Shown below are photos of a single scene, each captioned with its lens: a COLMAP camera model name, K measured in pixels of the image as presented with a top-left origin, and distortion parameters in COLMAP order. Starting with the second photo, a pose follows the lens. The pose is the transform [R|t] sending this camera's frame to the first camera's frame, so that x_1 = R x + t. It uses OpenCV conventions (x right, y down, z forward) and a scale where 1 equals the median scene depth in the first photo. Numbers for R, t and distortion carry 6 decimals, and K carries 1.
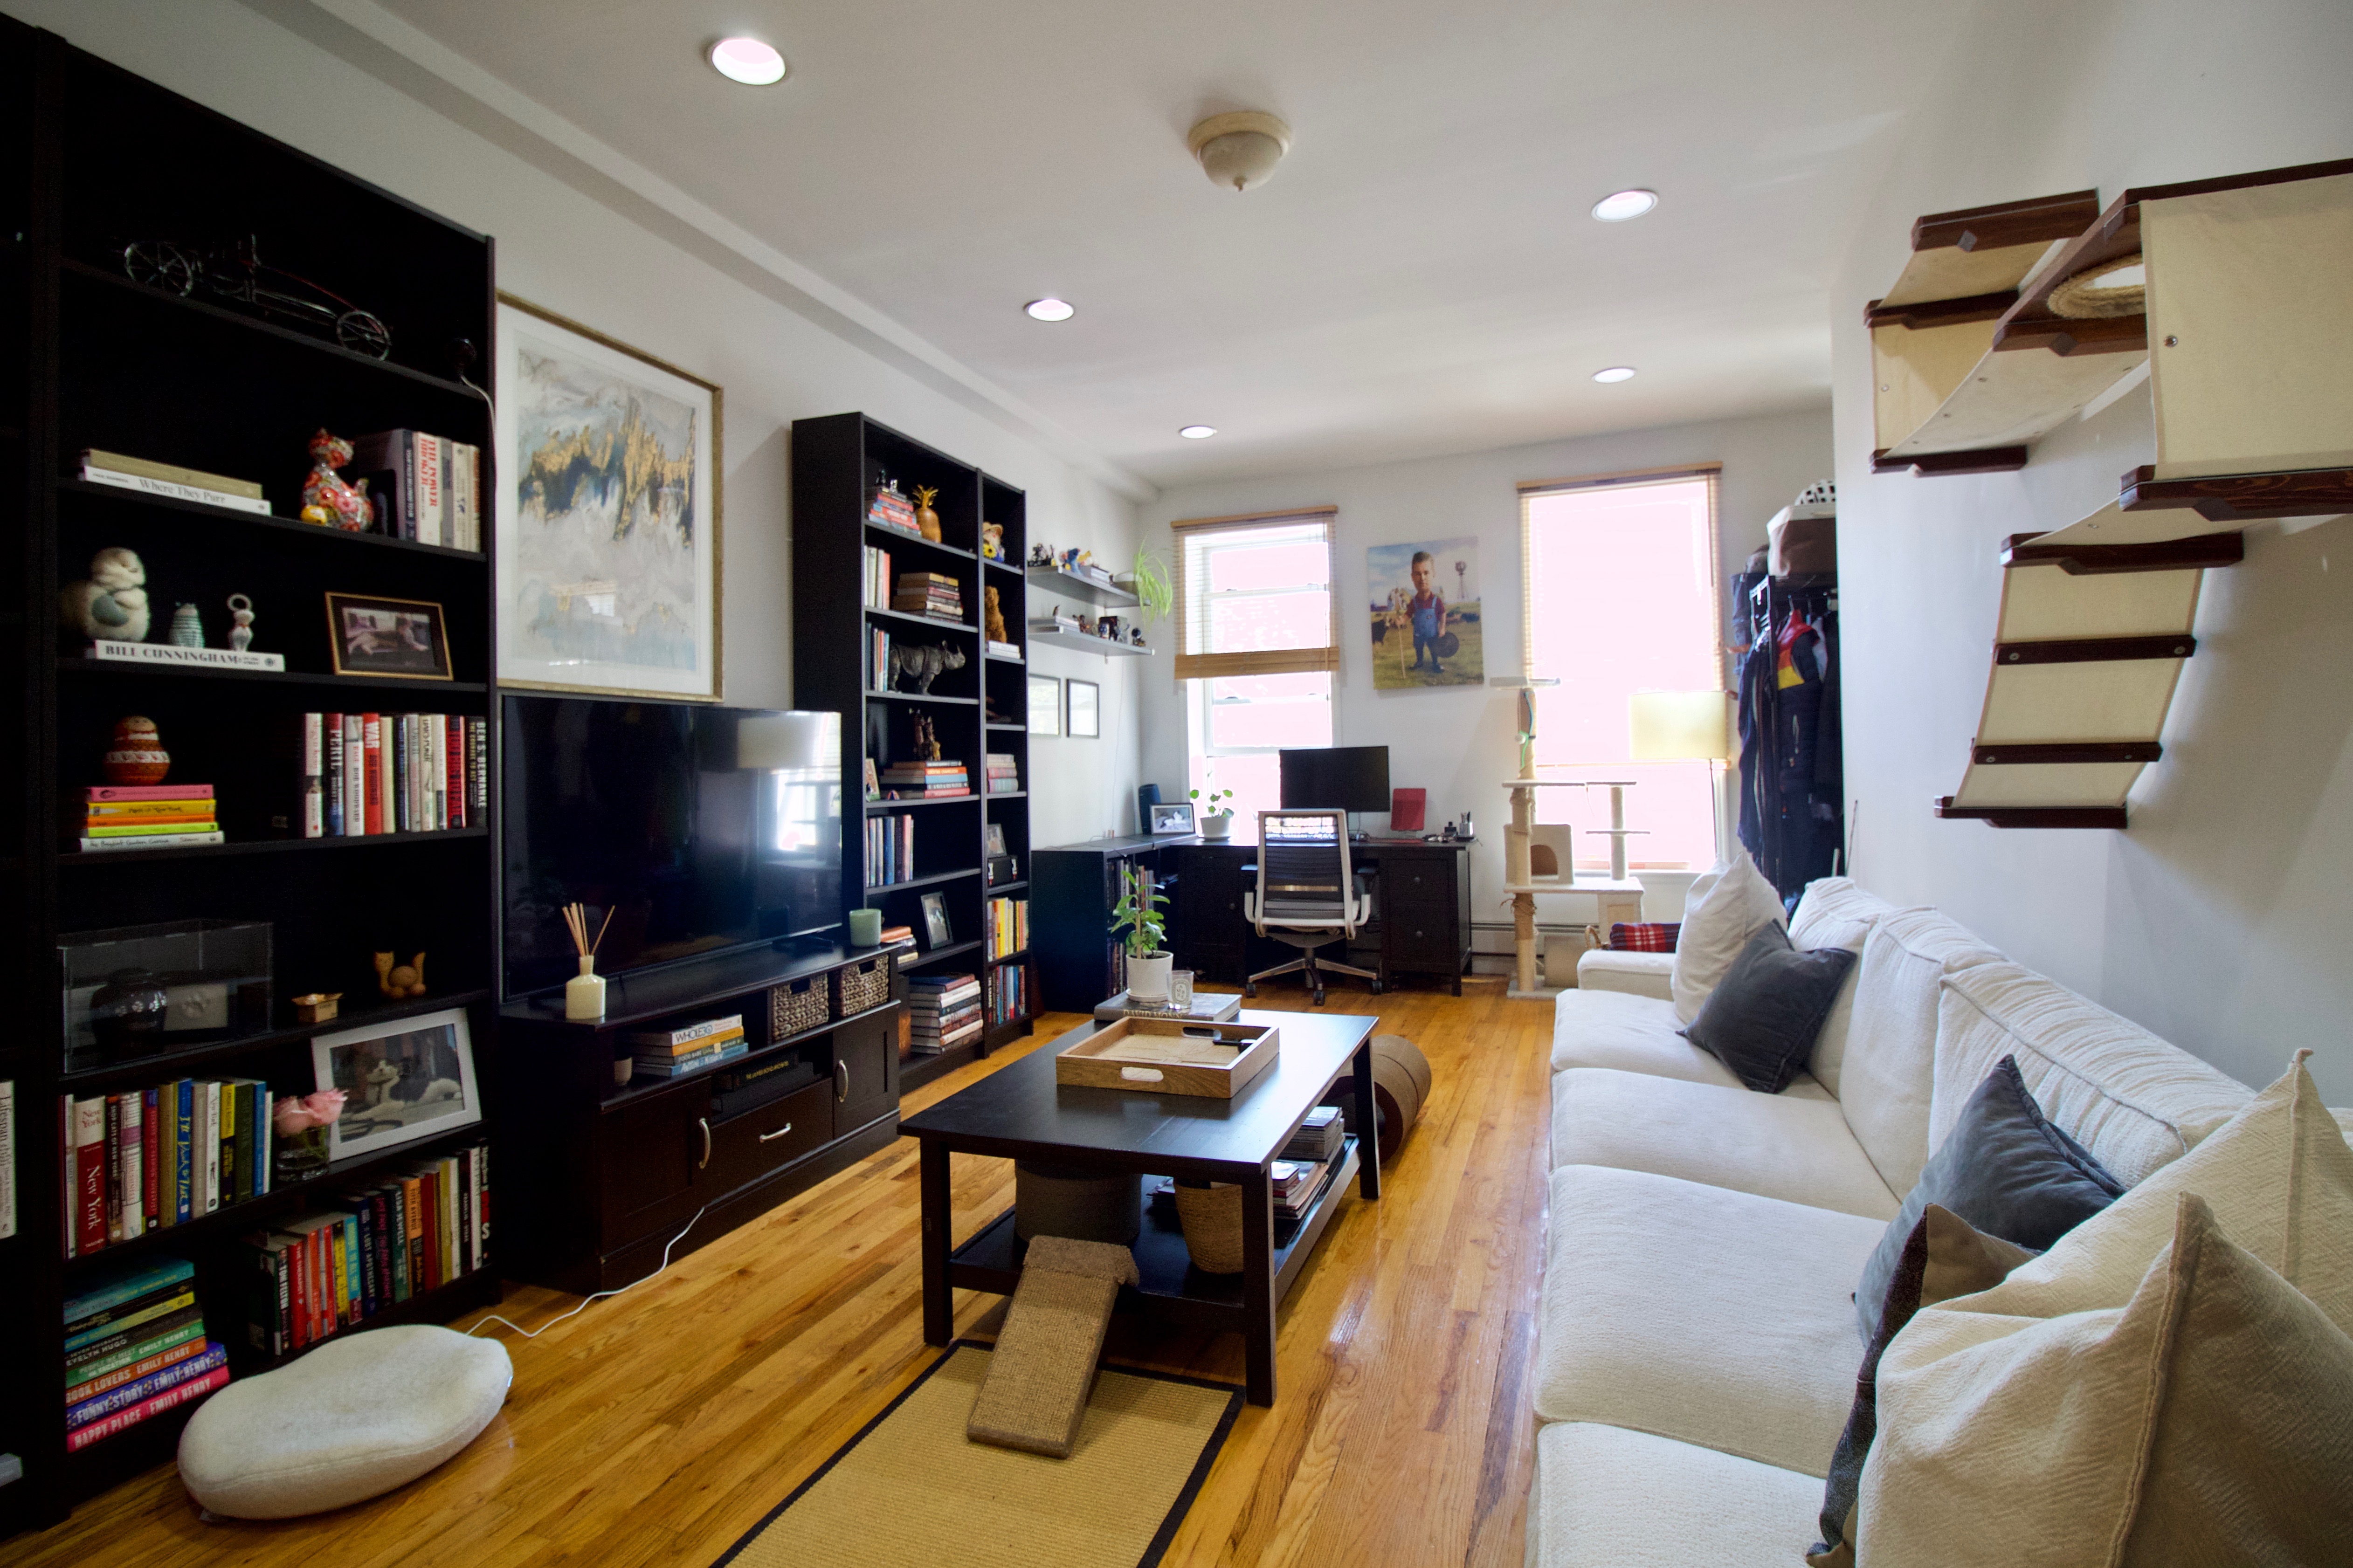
lens RADIAL K [[1119.7, 0, 1175.2], [0, 1119.7, 747.8], [0, 0, 1]] dist [0.001236, -0.014186]
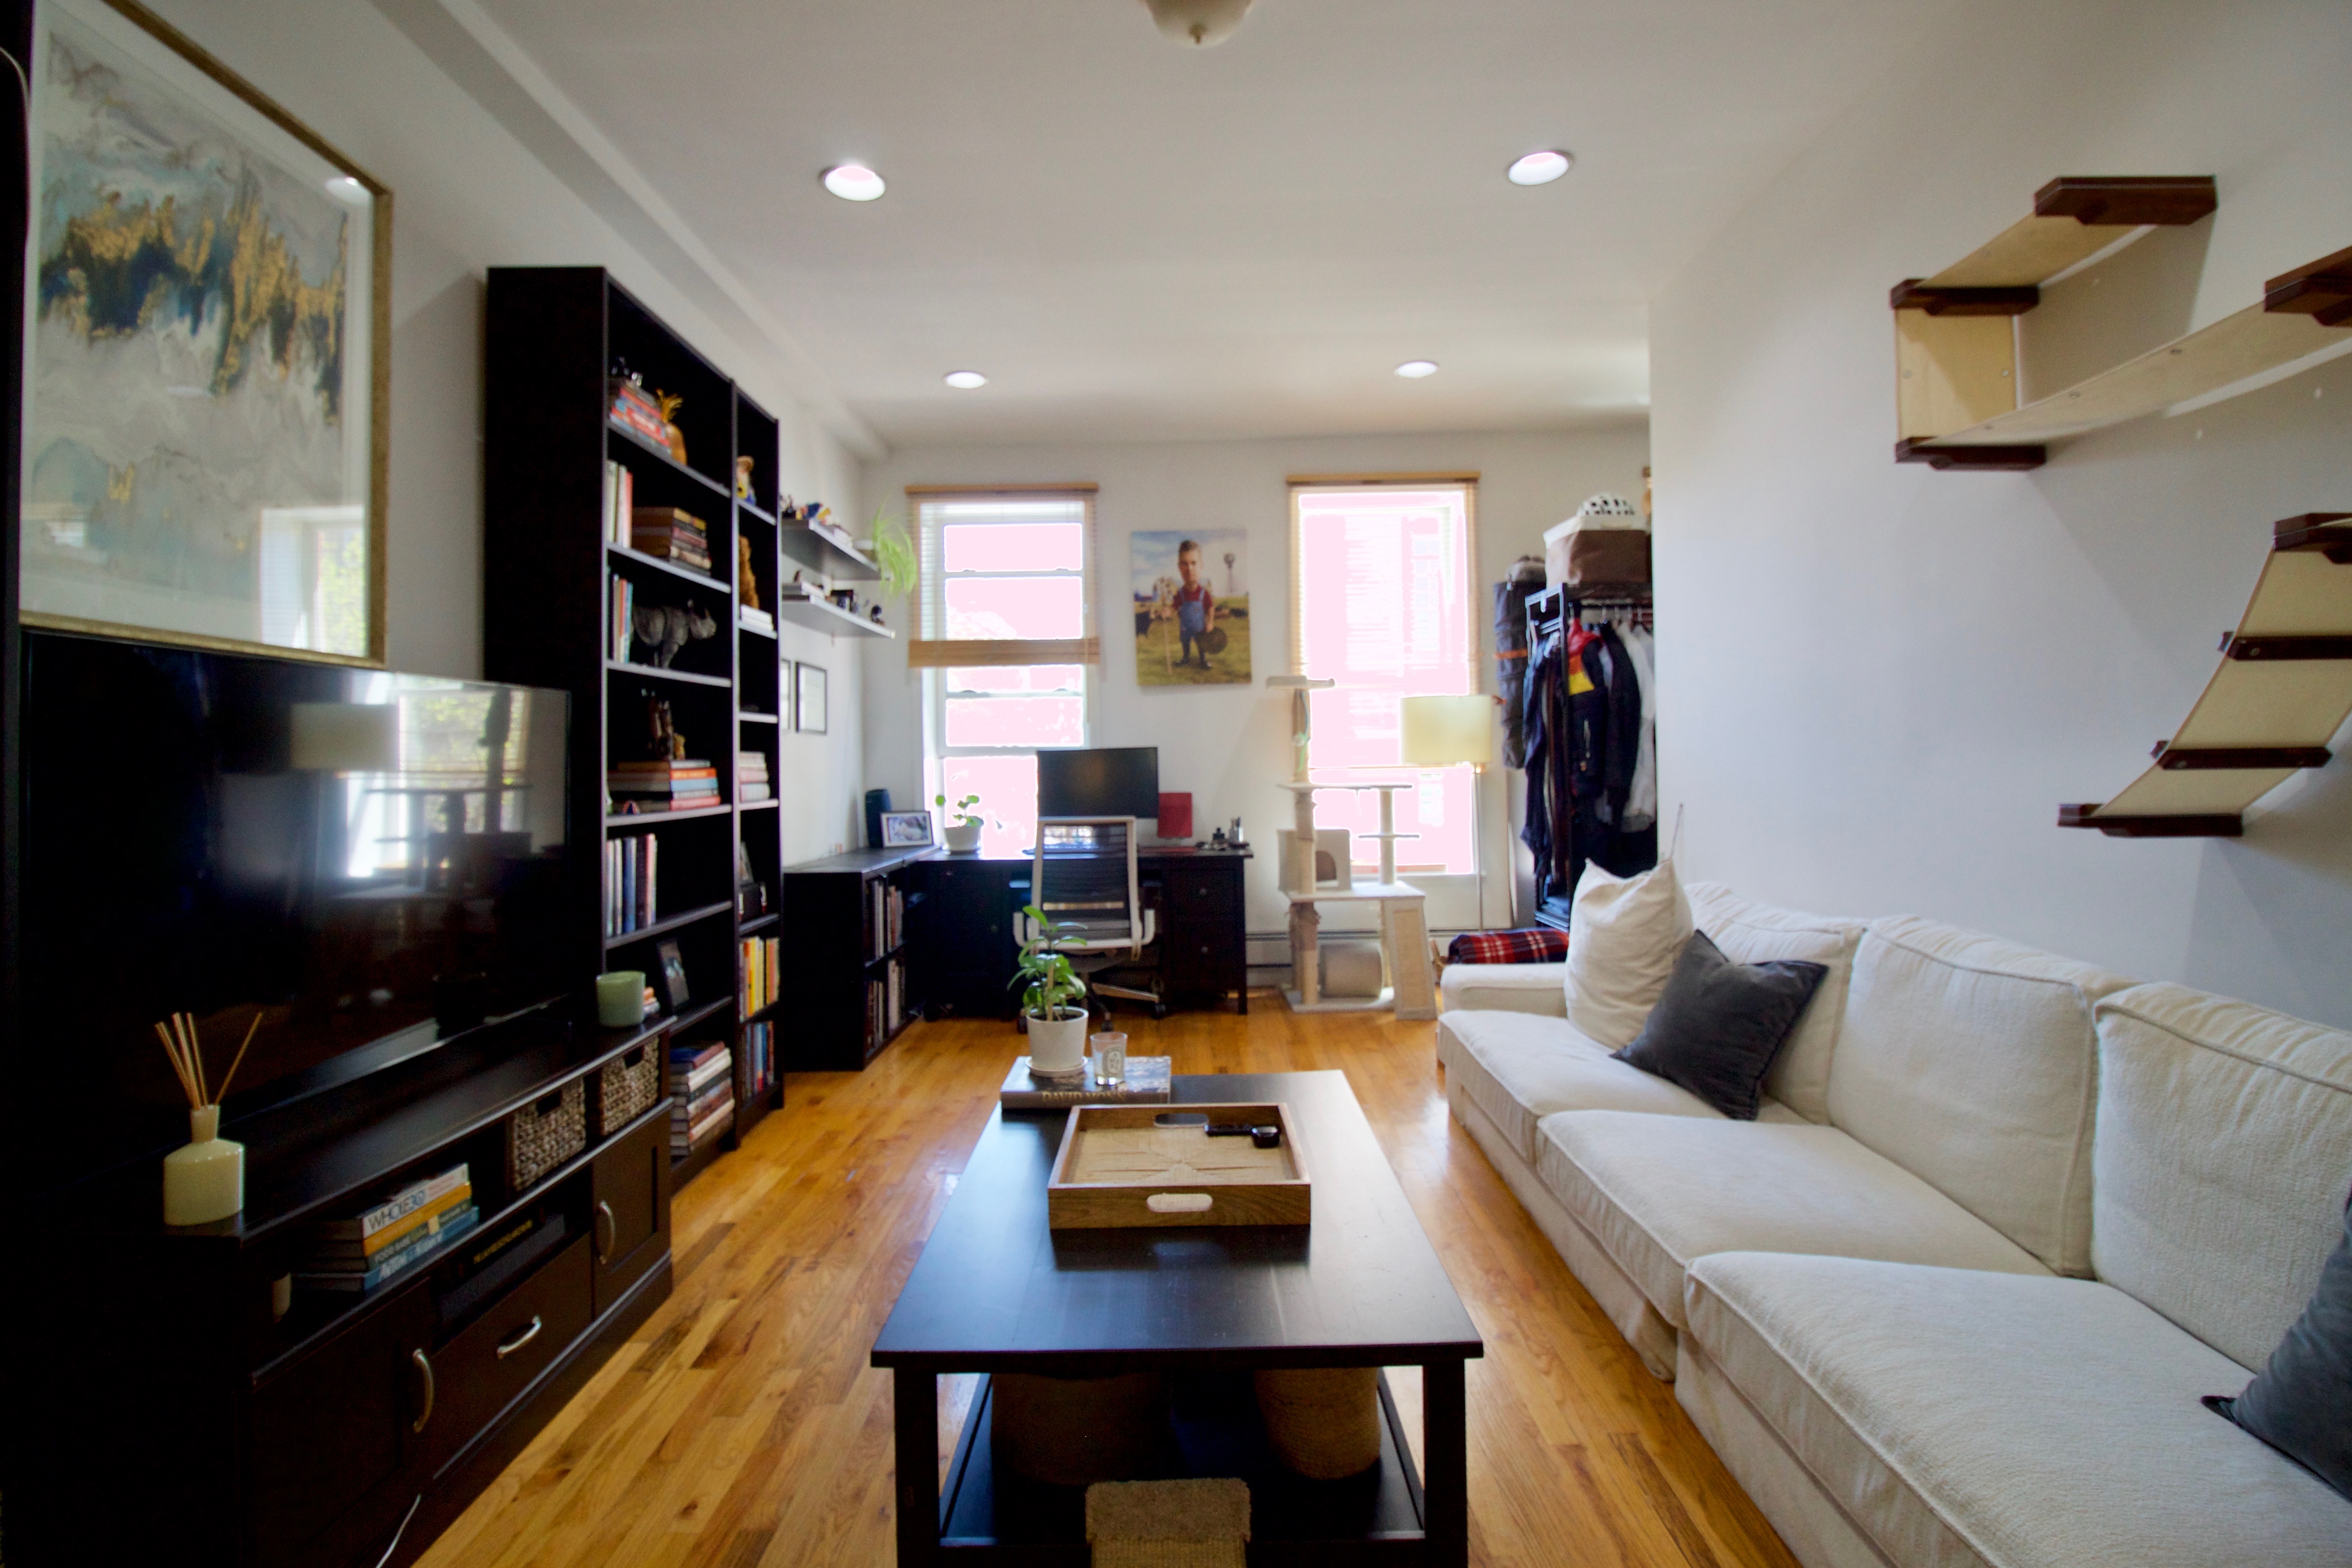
lens RADIAL K [[1107.7, 0, 1176.3], [0, 1107.7, 746.0], [0, 0, 1]] dist [0.000730, -0.013363]
pose [[0.938517, 0.009745, 0.345095, -0.209536], [-0.008544, 0.999951, -0.005001, 0.003866], [-0.345127, 0.001745, 0.938554, 0.255769]]
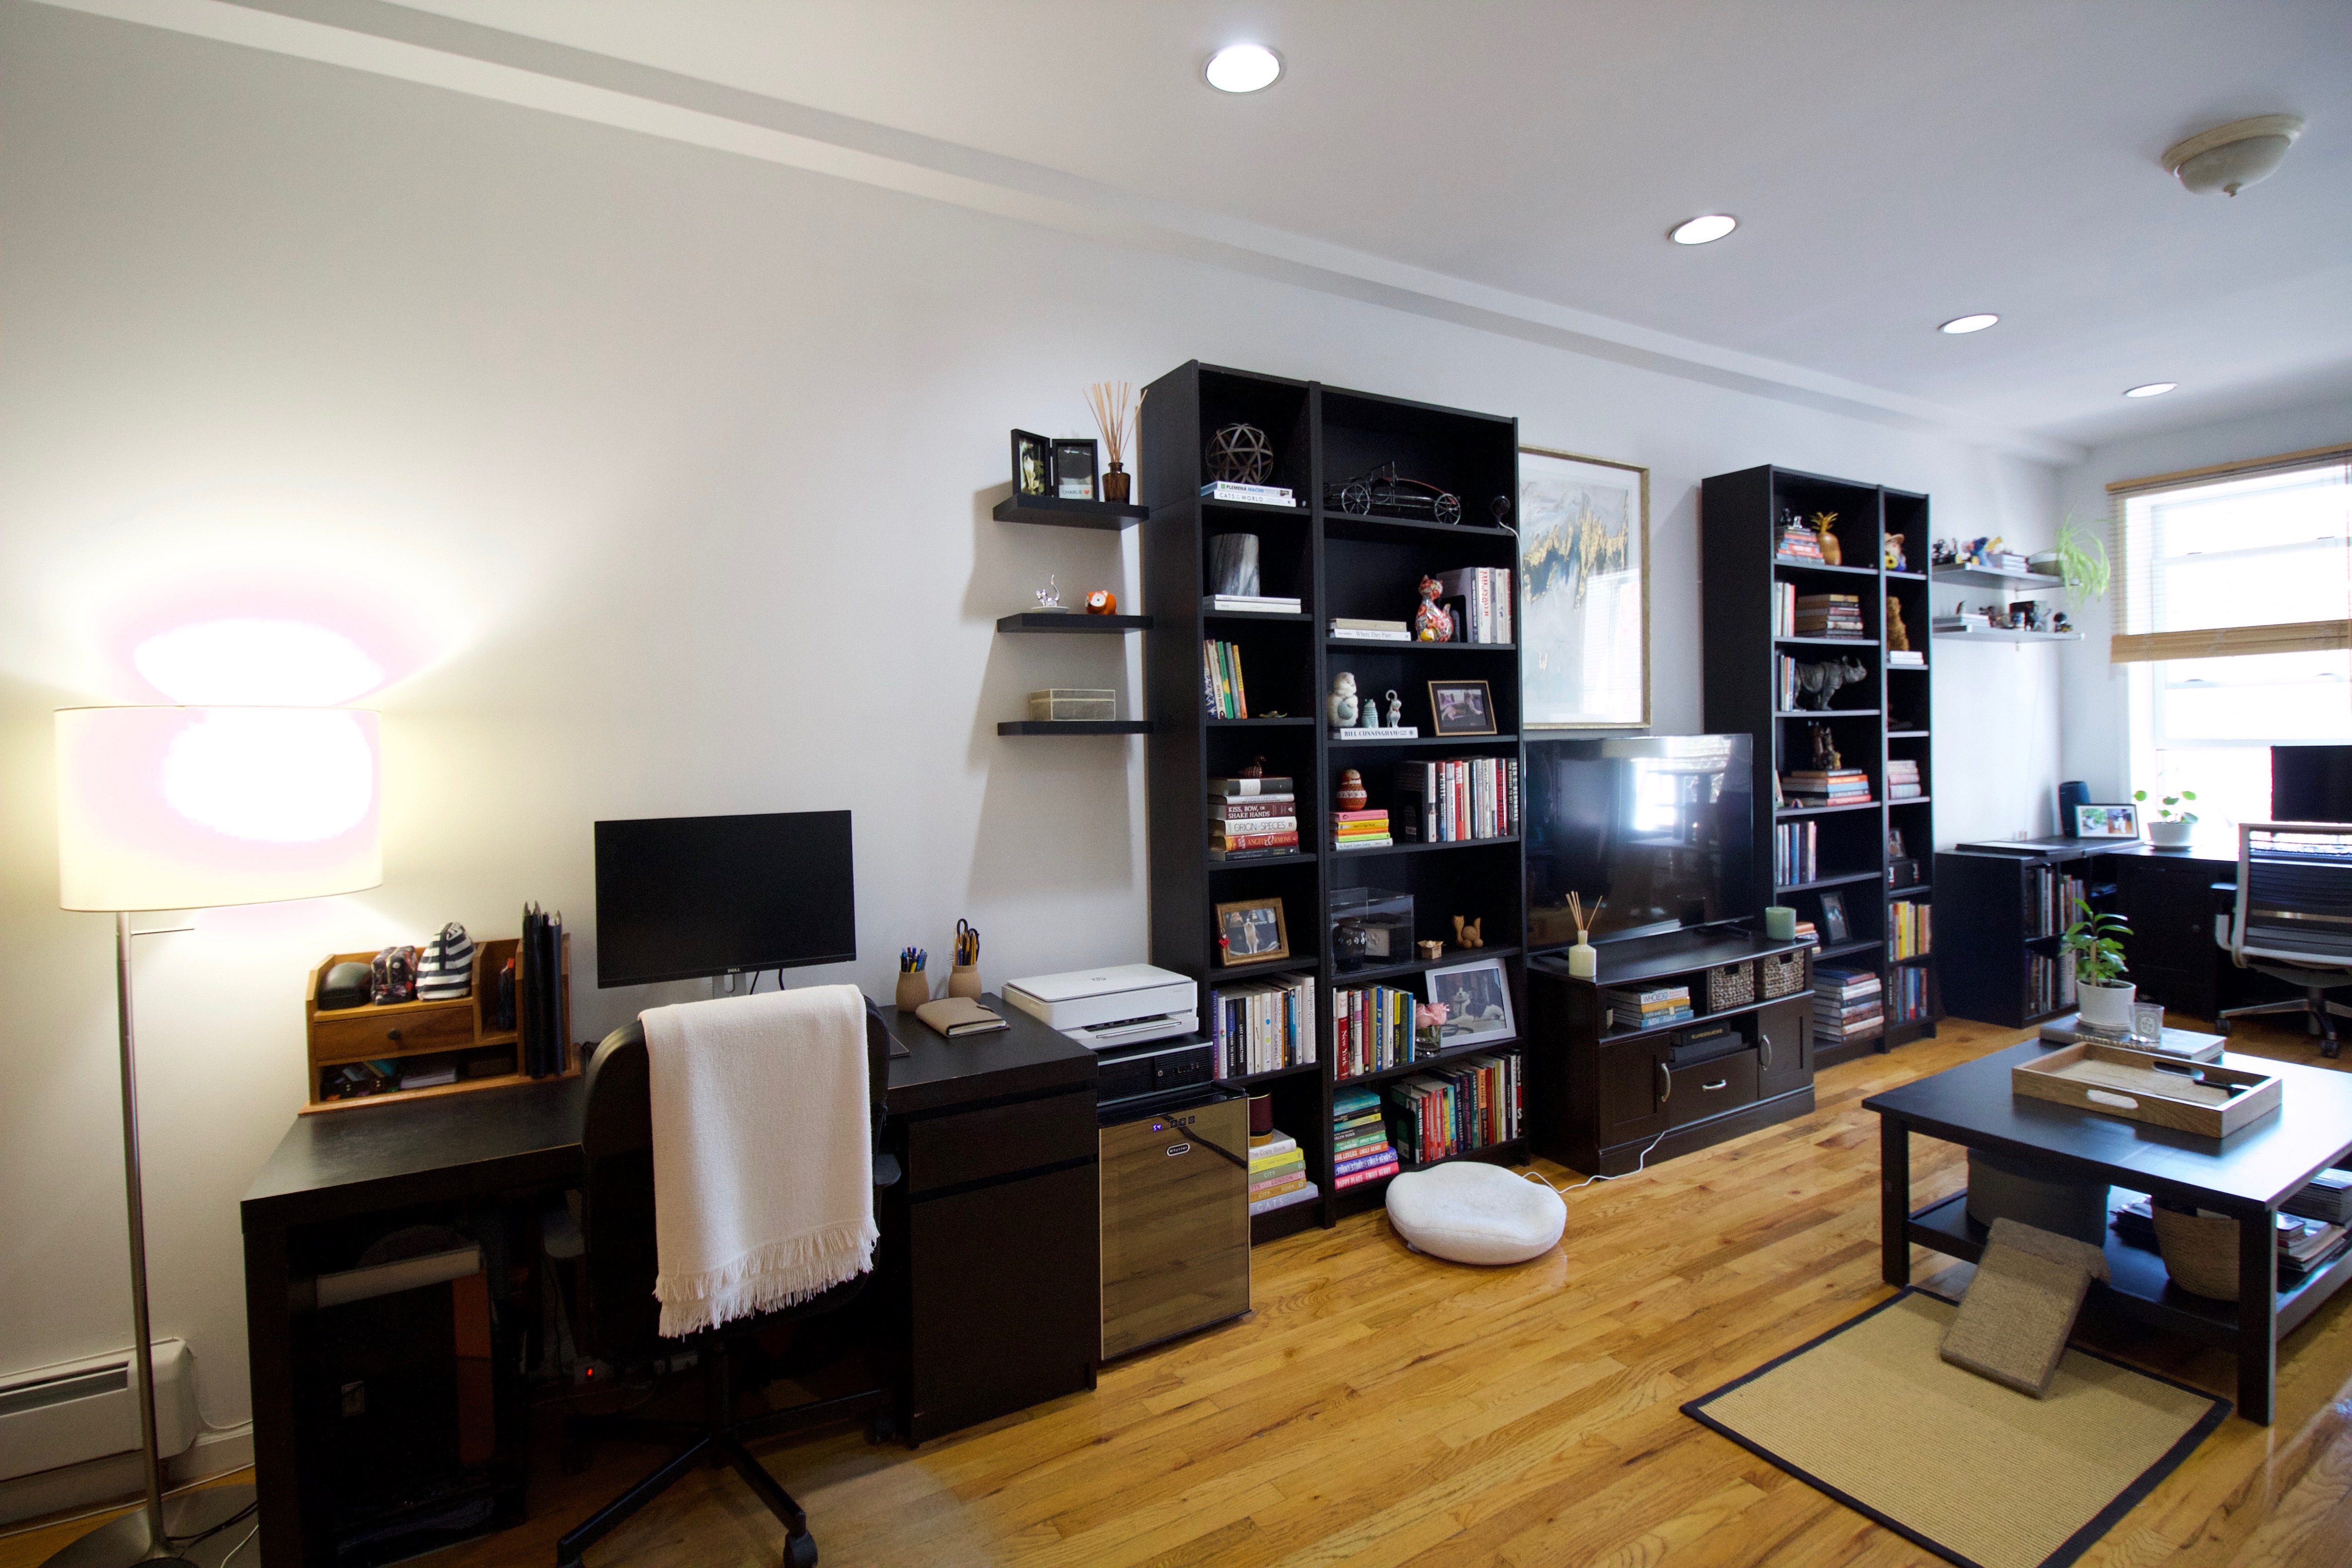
lens RADIAL K [[1092.2, 0, 1176.4], [0, 1092.2, 751.5], [0, 0, 1]] dist [0.002018, -0.014636]
pose [[0.770403, 0.007977, -0.637507, -0.046710], [0.017681, 0.999270, 0.033870, -0.069851], [0.637312, -0.037366, 0.769699, -0.270274]]
